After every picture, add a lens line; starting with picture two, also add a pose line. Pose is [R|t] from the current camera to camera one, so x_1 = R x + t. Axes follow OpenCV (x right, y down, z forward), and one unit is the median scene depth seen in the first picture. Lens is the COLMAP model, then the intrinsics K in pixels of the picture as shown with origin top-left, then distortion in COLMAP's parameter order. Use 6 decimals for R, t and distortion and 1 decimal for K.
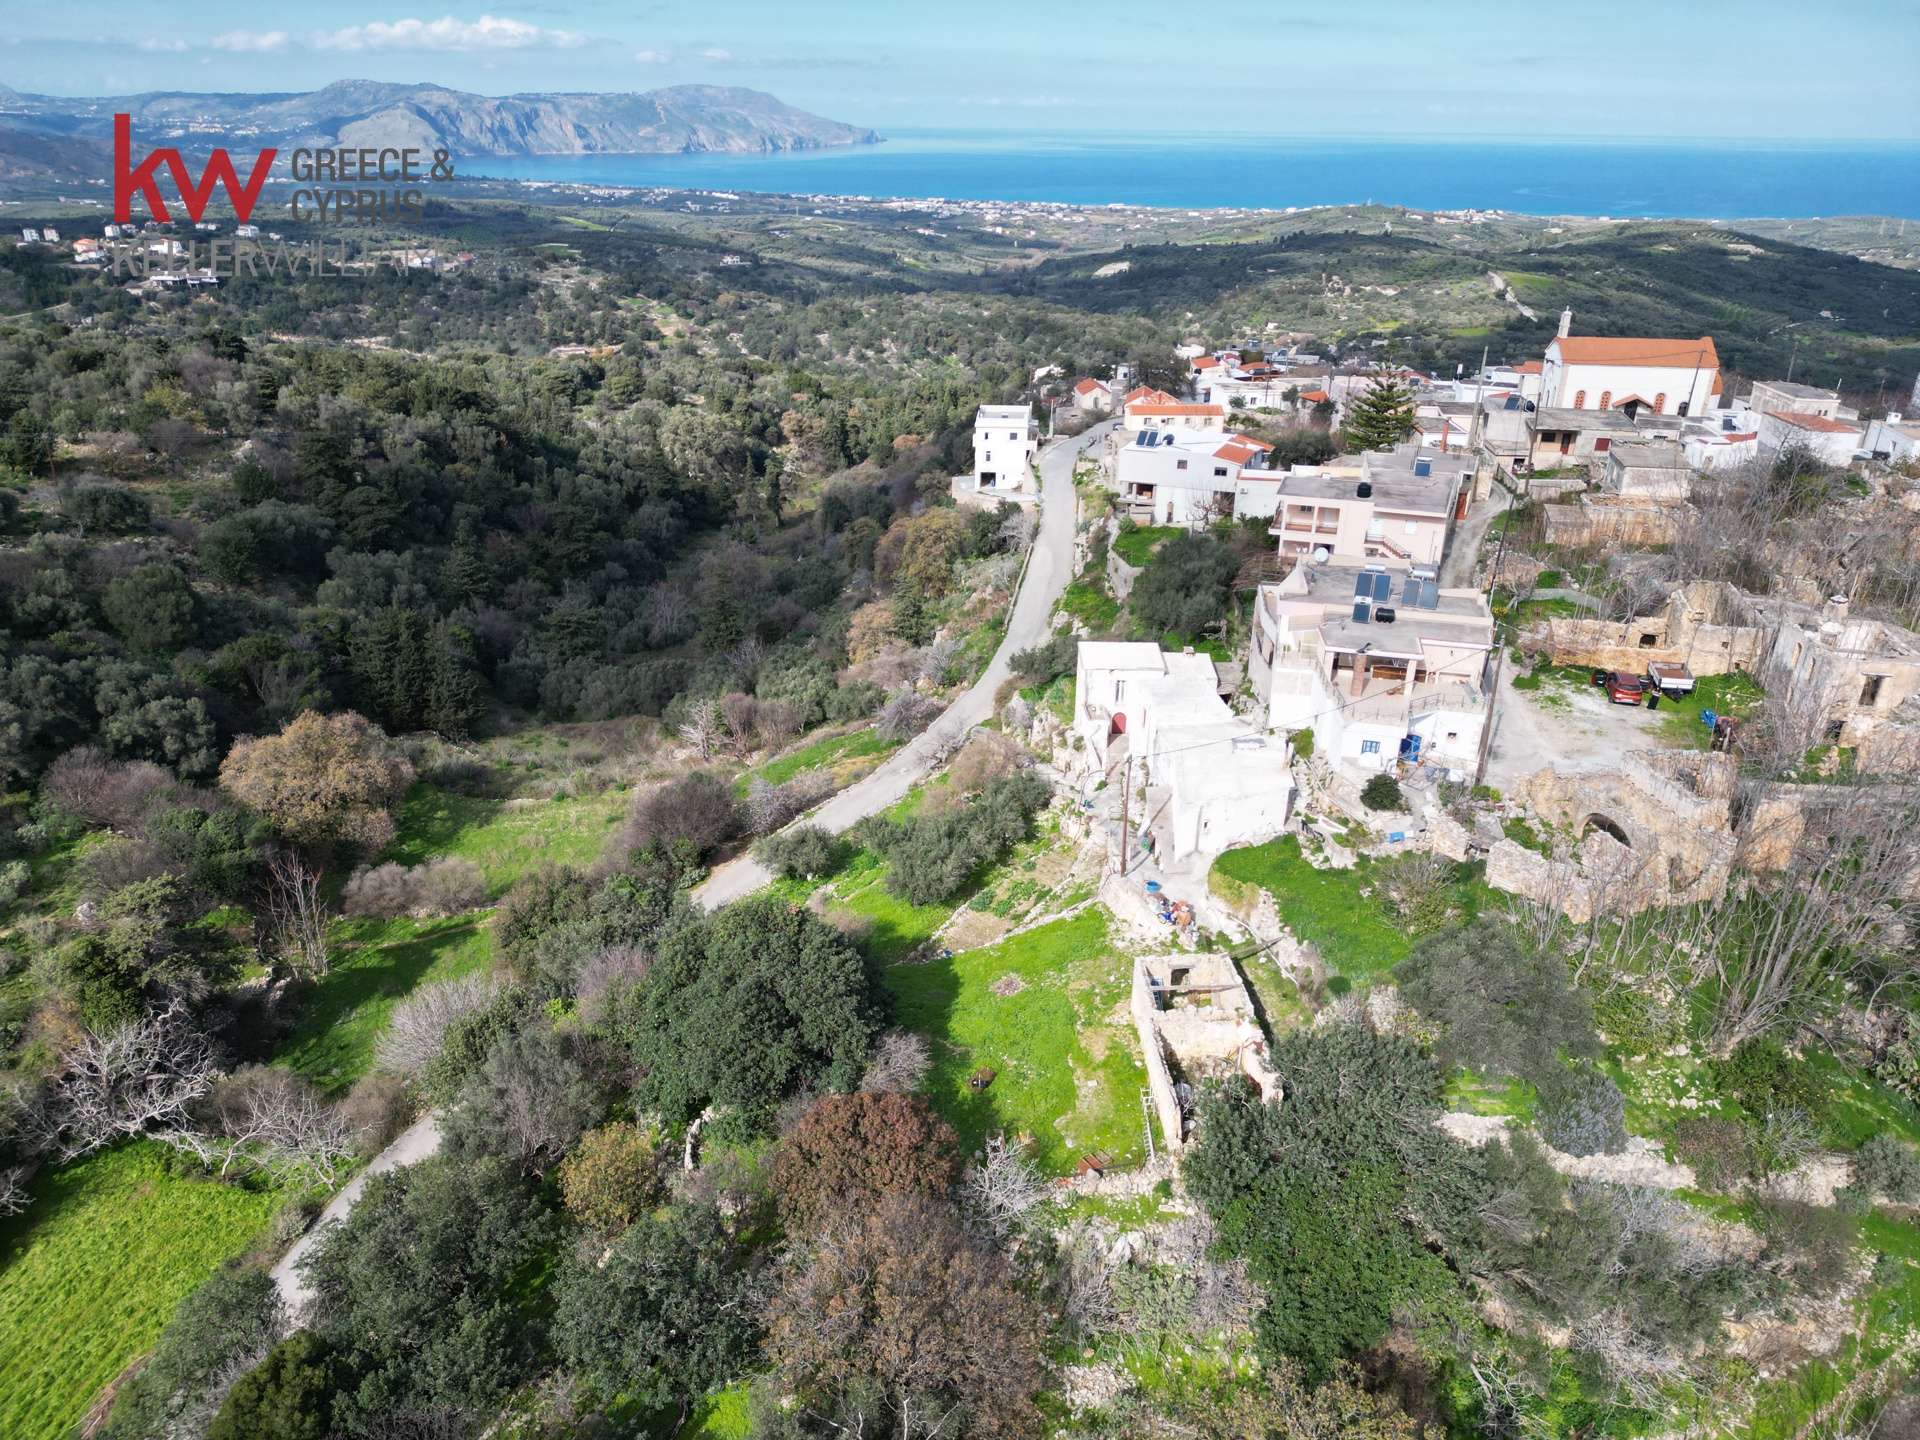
lens RADIAL K [[1346.2, 0, 951.7], [0, 1346.2, 719.7], [0, 0, 1]] dist [0.065559, -0.066269]
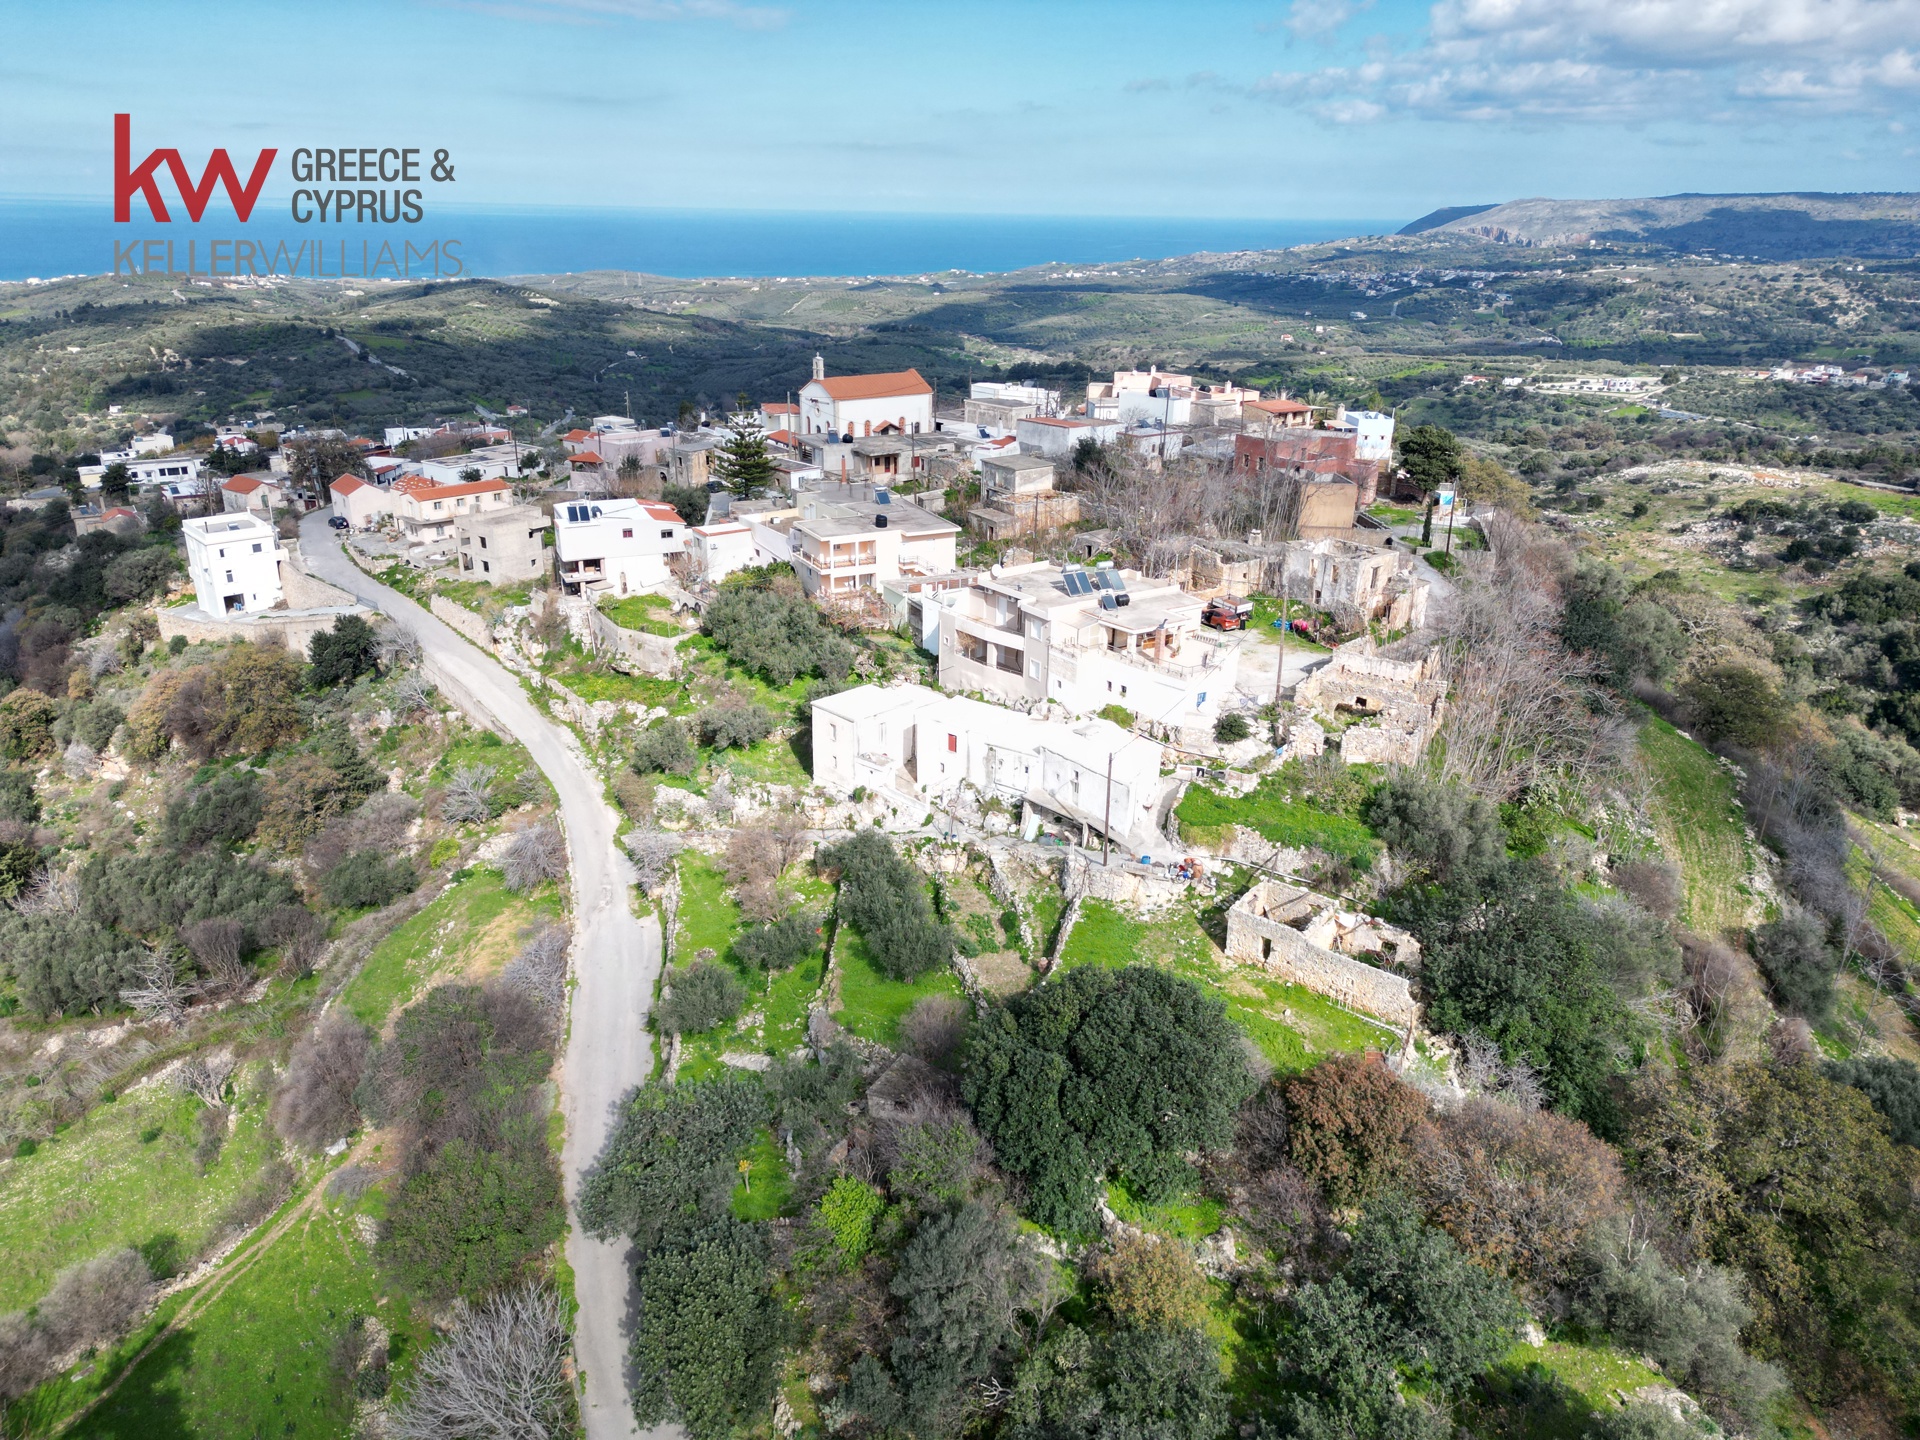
lens RADIAL K [[1346.0, 0, 952.2], [0, 1346.0, 714.0], [0, 0, 1]] dist [0.079357, -0.070864]
pose [[0.688020, -0.259423, 0.677737, -0.425273], [0.289804, 0.954439, 0.071138, -0.073823], [-0.665314, 0.147467, 0.731855, 0.157262]]
